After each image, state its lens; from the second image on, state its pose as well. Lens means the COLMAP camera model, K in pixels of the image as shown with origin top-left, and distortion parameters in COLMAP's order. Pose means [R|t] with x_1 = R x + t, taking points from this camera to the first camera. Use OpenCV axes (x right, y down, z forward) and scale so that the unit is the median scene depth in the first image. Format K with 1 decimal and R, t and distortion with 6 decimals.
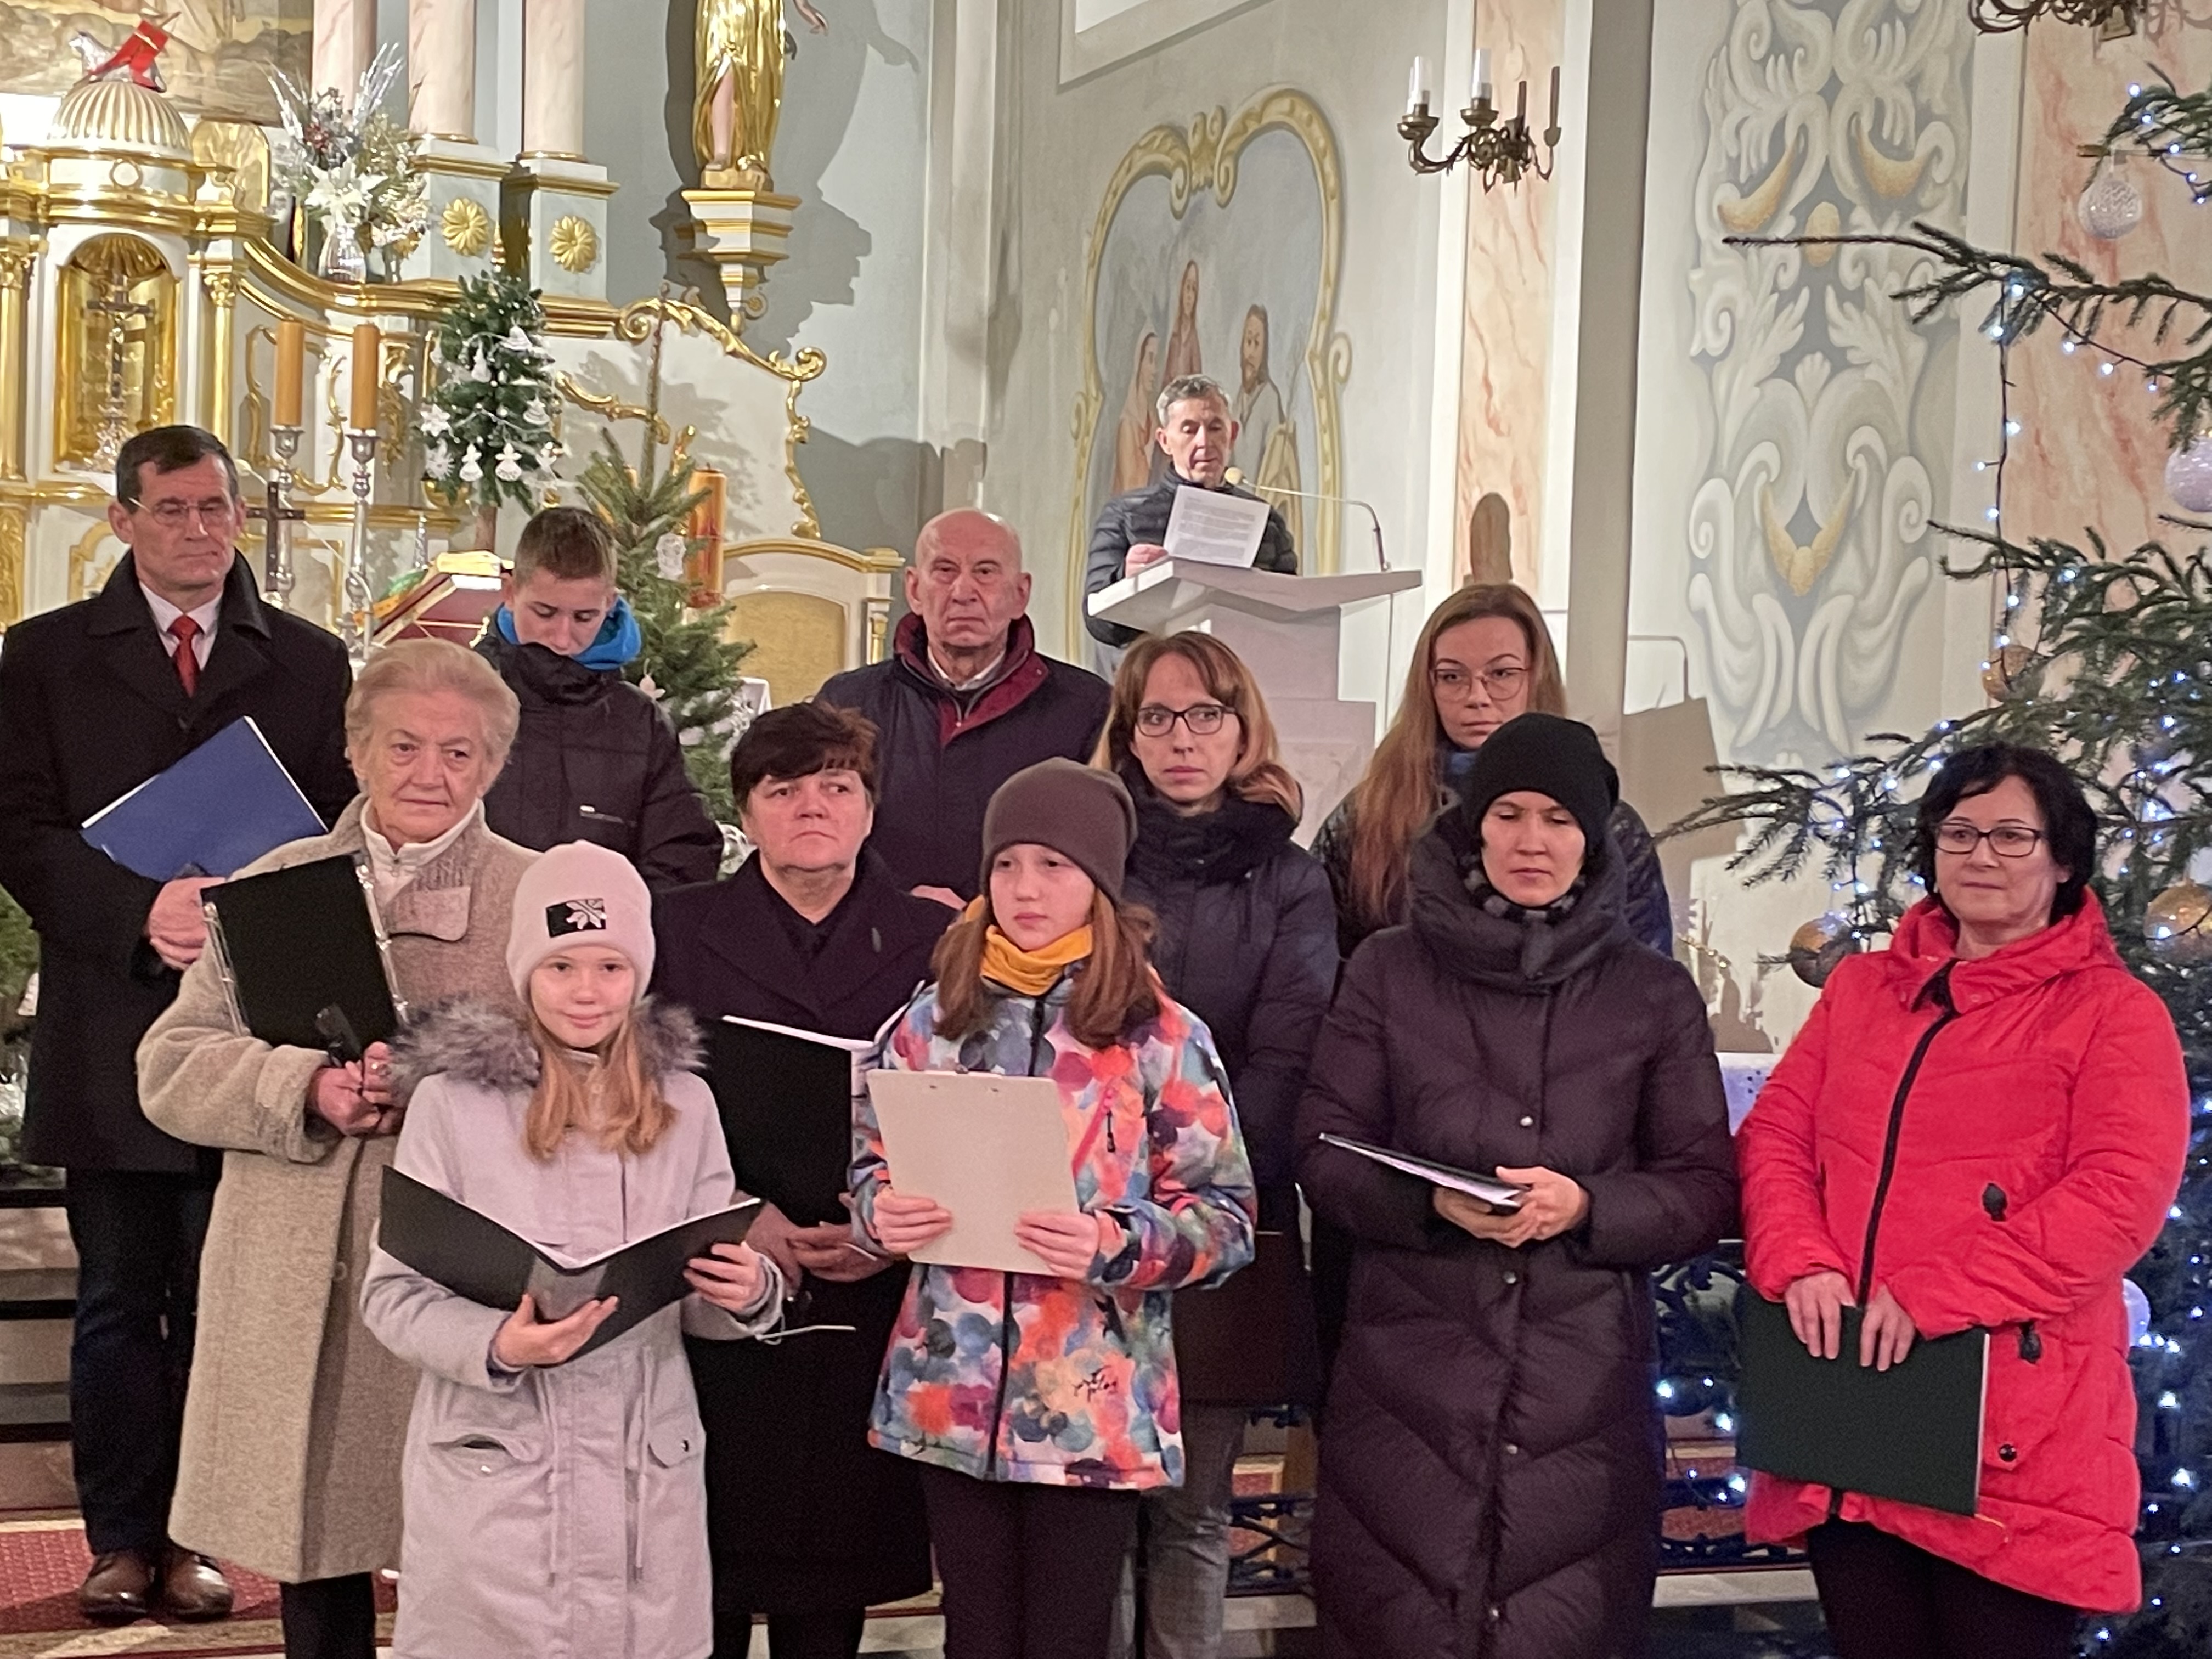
lens RADIAL K [[3658.3, 0, 1106.0], [0, 3658.3, 829.5], [0, 0, 1]] dist [0.202112, -0.580666]
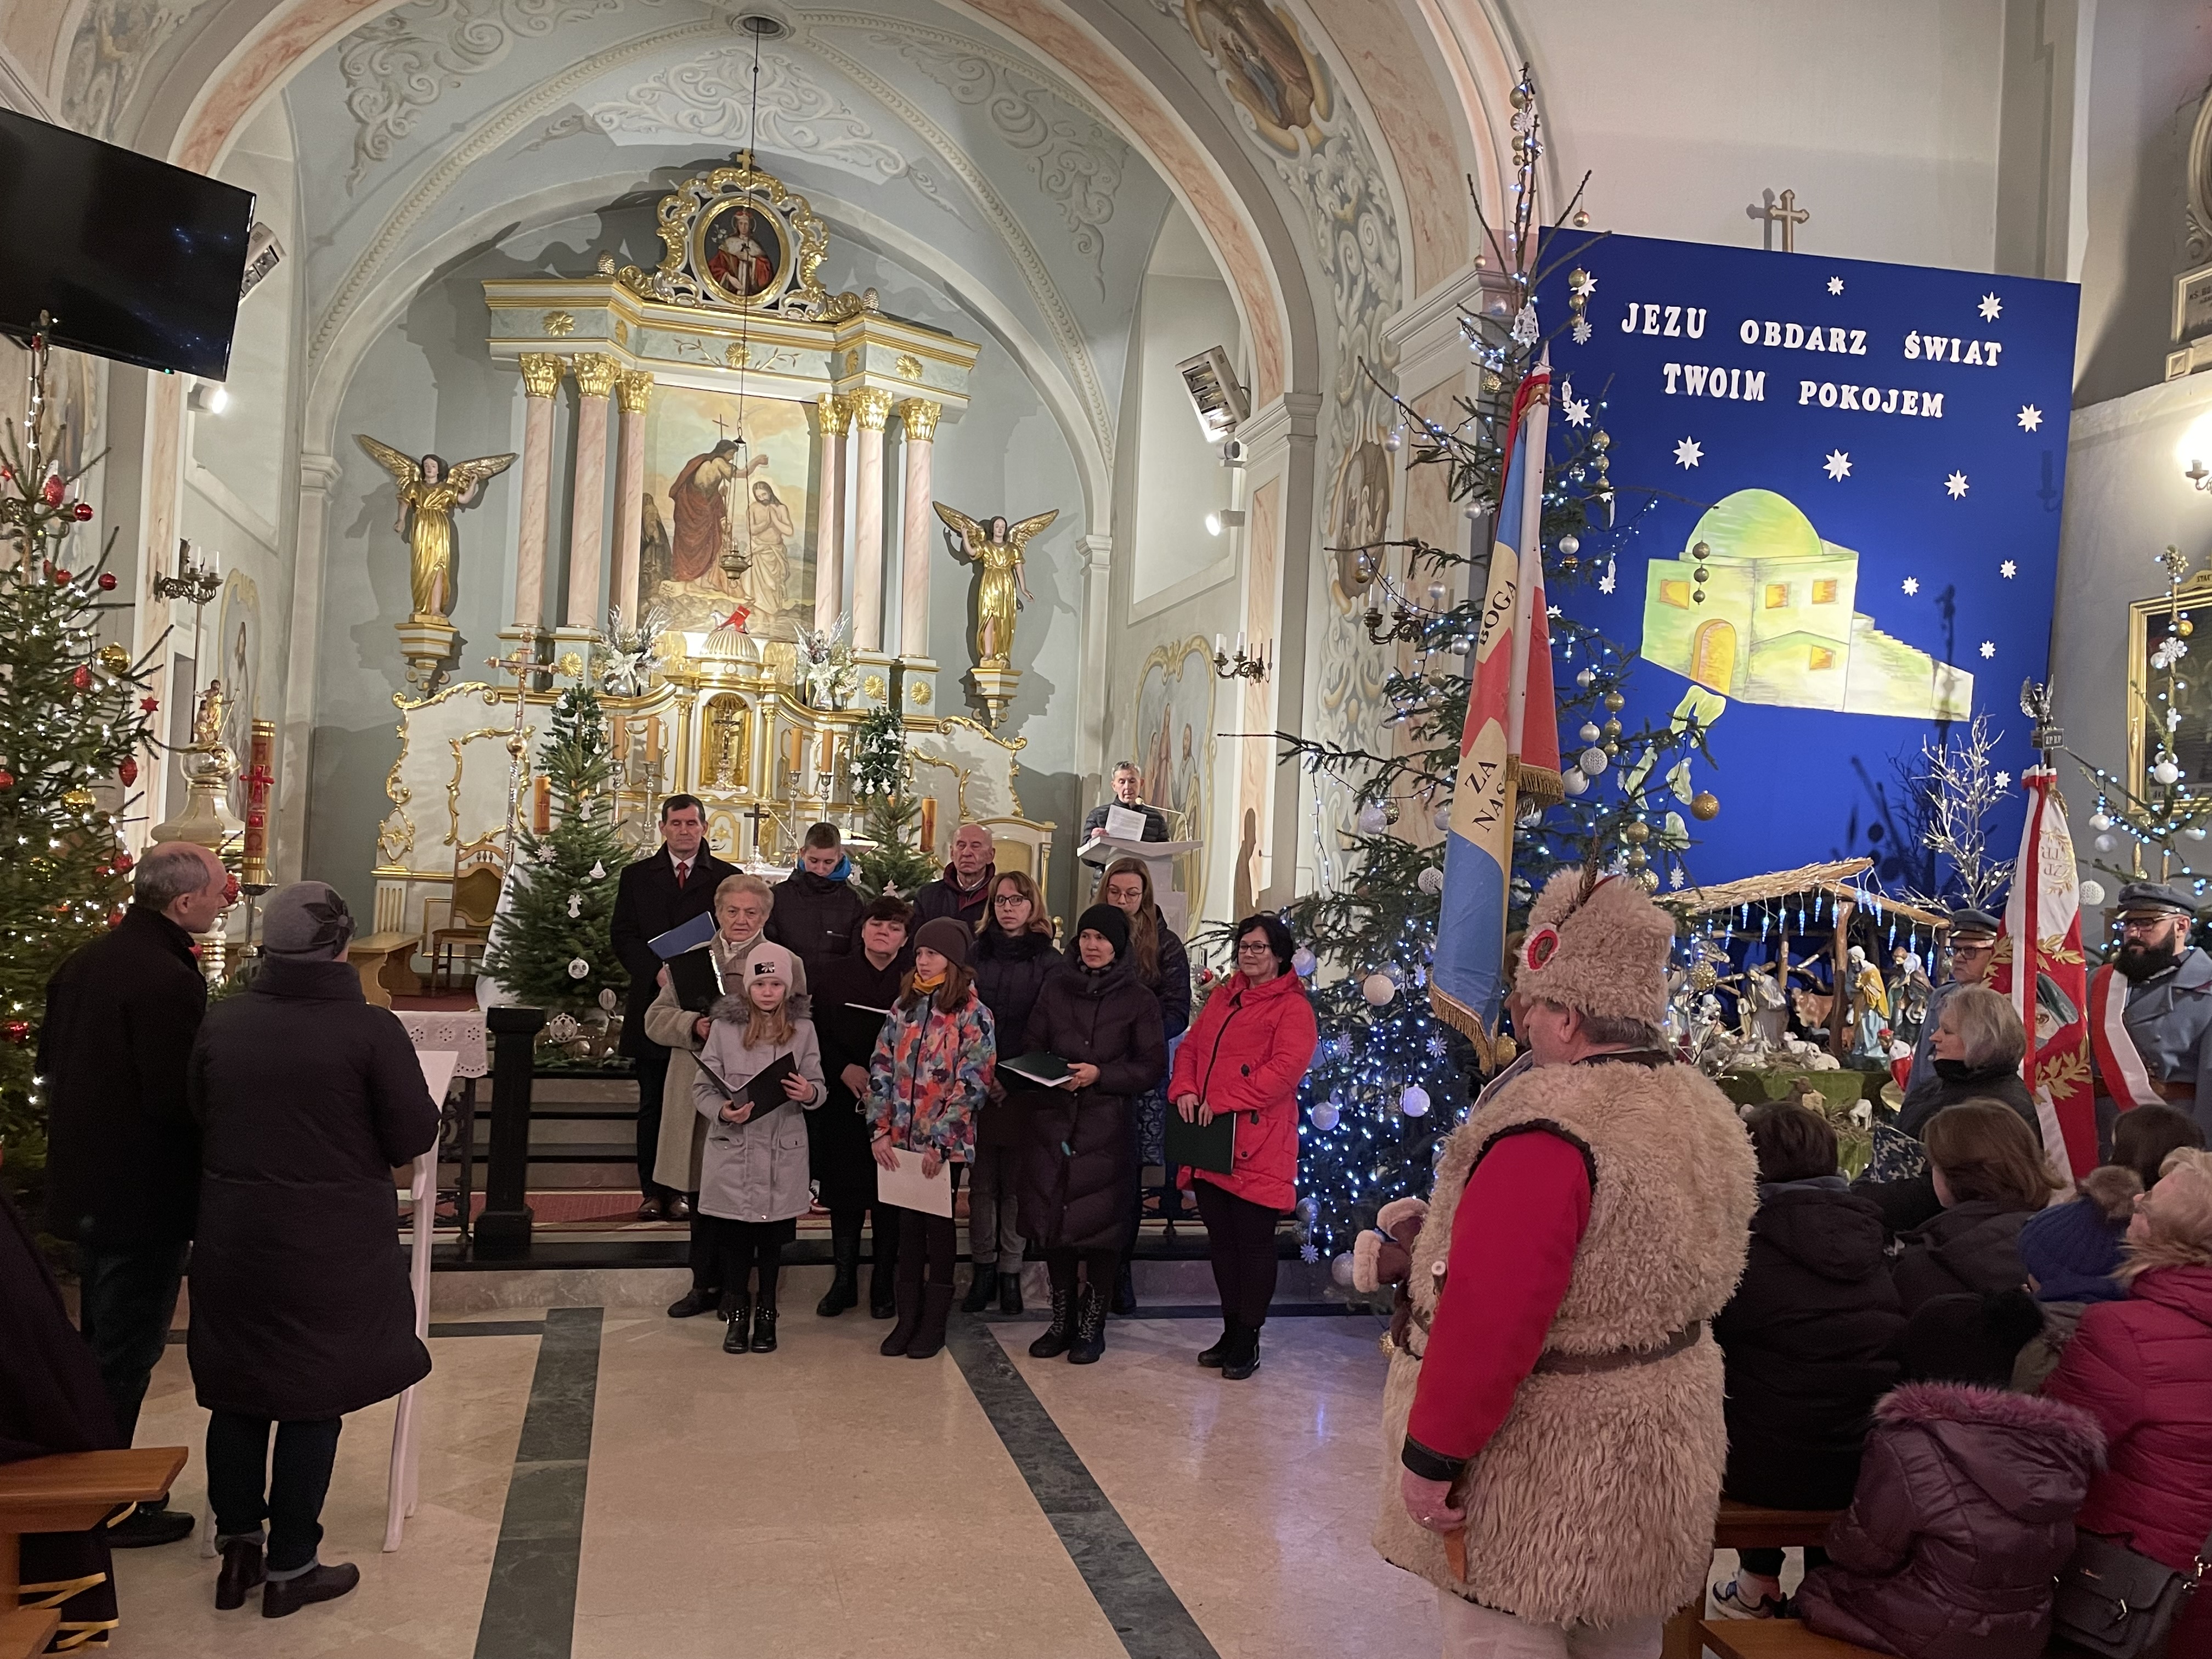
lens RADIAL K [[1765.0, 0, 1106.0], [0, 1765.0, 829.5], [0, 0, 1]] dist [0.122602, -0.122115]
pose [[0.996997, 0.006832, -0.077135, 0.068946], [-0.011815, 0.997859, -0.064333, 0.000275], [0.076530, 0.065052, 0.994943, -0.126271]]
